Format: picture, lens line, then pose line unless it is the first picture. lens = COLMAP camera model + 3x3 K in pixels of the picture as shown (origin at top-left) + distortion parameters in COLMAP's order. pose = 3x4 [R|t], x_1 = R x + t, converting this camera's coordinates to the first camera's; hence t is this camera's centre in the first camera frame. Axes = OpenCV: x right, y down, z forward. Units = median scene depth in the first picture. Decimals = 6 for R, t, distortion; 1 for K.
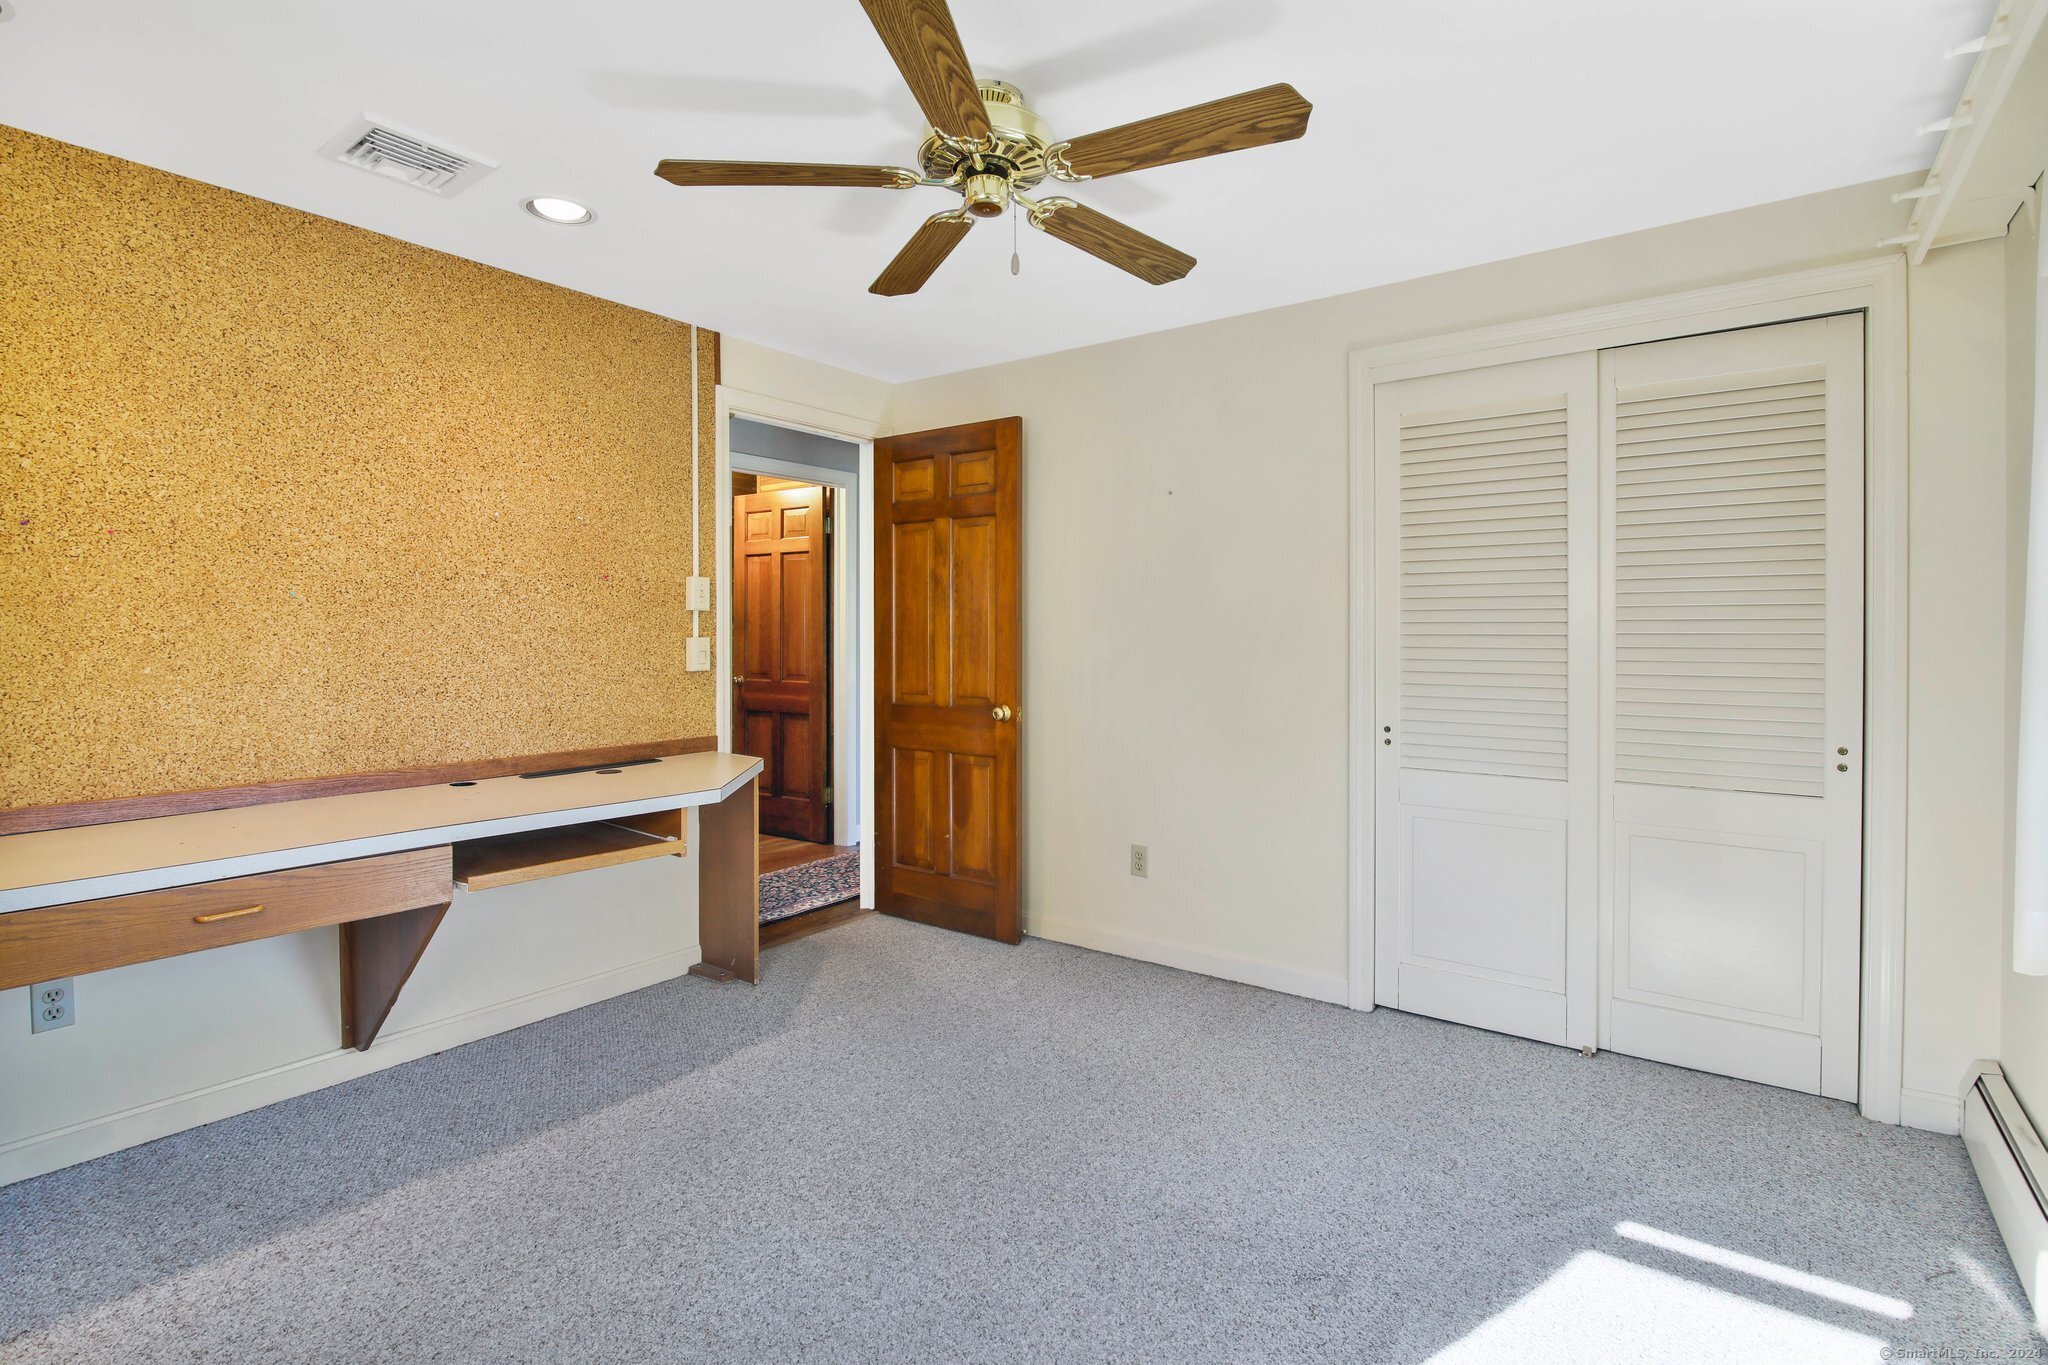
lens RADIAL K [[976.1, 0, 1040.4], [0, 976.1, 621.1], [0, 0, 1]] dist [-0.001682, -0.000035]
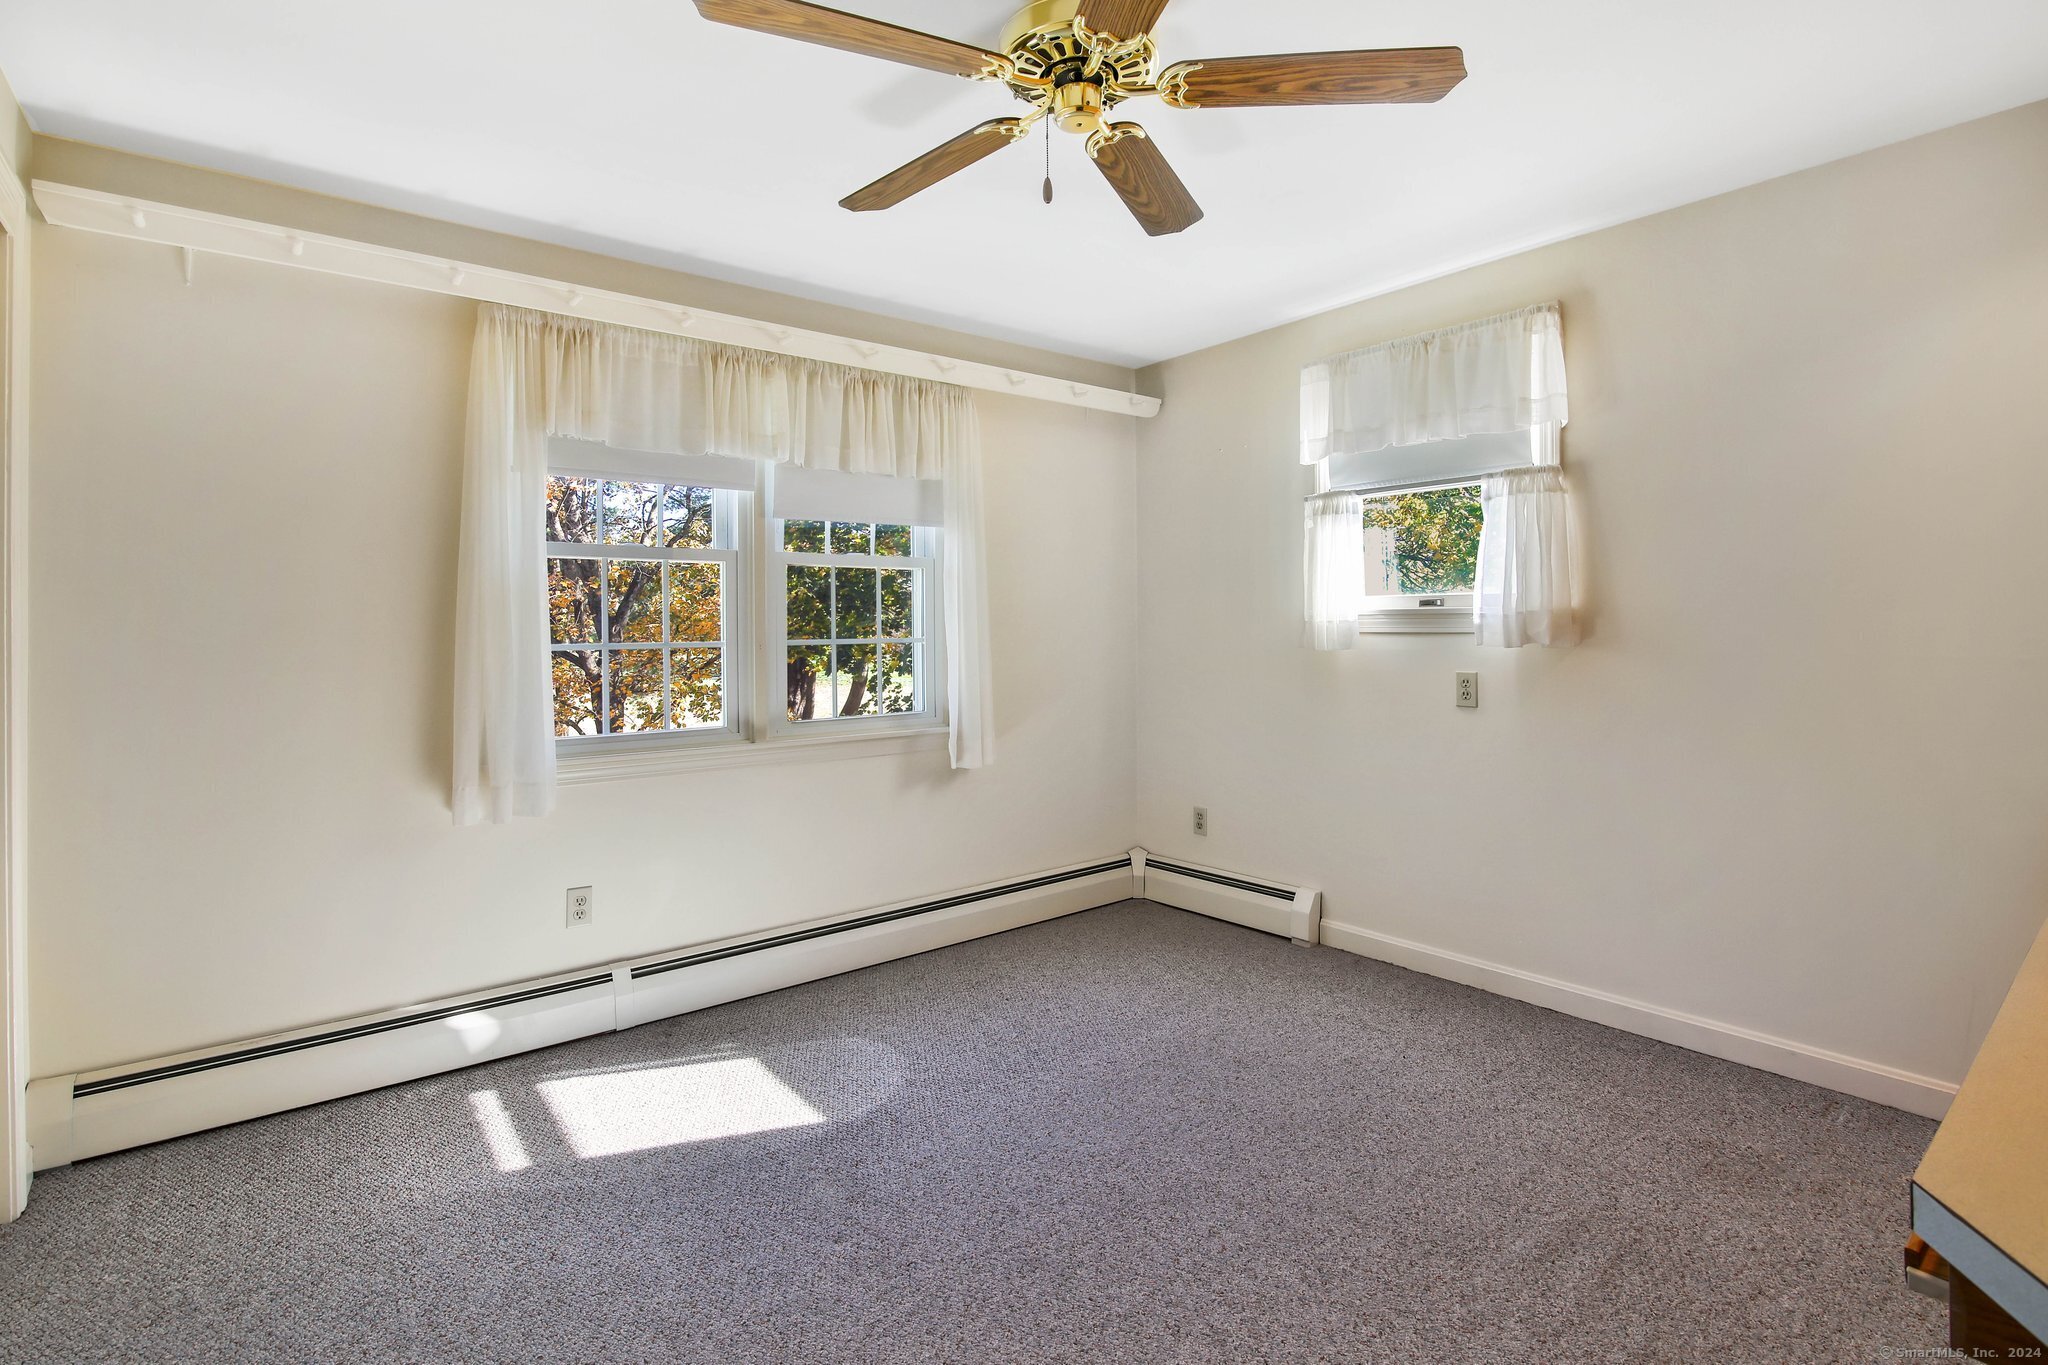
lens RADIAL K [[976.1, 0, 1040.4], [0, 976.1, 621.1], [0, 0, 1]] dist [-0.001682, -0.000035]
pose [[-0.964611, 0.014974, 0.263250, -0.257885], [0.013884, 0.999886, -0.006000, 0.032236], [-0.263310, -0.002132, -0.964709, 1.940449]]
